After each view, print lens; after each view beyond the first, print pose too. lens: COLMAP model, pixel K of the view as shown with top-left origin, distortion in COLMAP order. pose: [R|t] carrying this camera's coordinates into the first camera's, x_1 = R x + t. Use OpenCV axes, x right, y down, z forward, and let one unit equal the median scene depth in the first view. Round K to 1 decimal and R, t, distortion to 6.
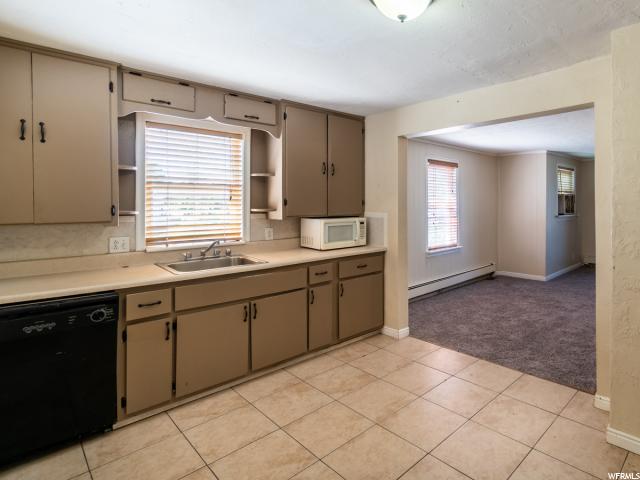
lens RADIAL K [[359.9, 0, 406.4], [0, 359.9, 208.0], [0, 0, 1]] dist [-0.001159, -0.000124]
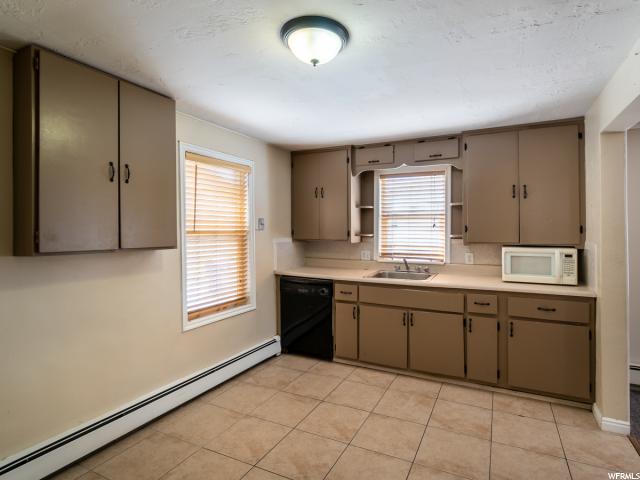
lens RADIAL K [[329.9, 0, 347.3], [0, 329.9, 228.9], [0, 0, 1]] dist [-0.002229, -0.000311]
pose [[0.309674, 0.001589, -0.950841, 0.516802], [-0.016269, 0.999861, -0.003628, -0.007670], [0.950703, 0.016592, 0.309657, 0.417242]]
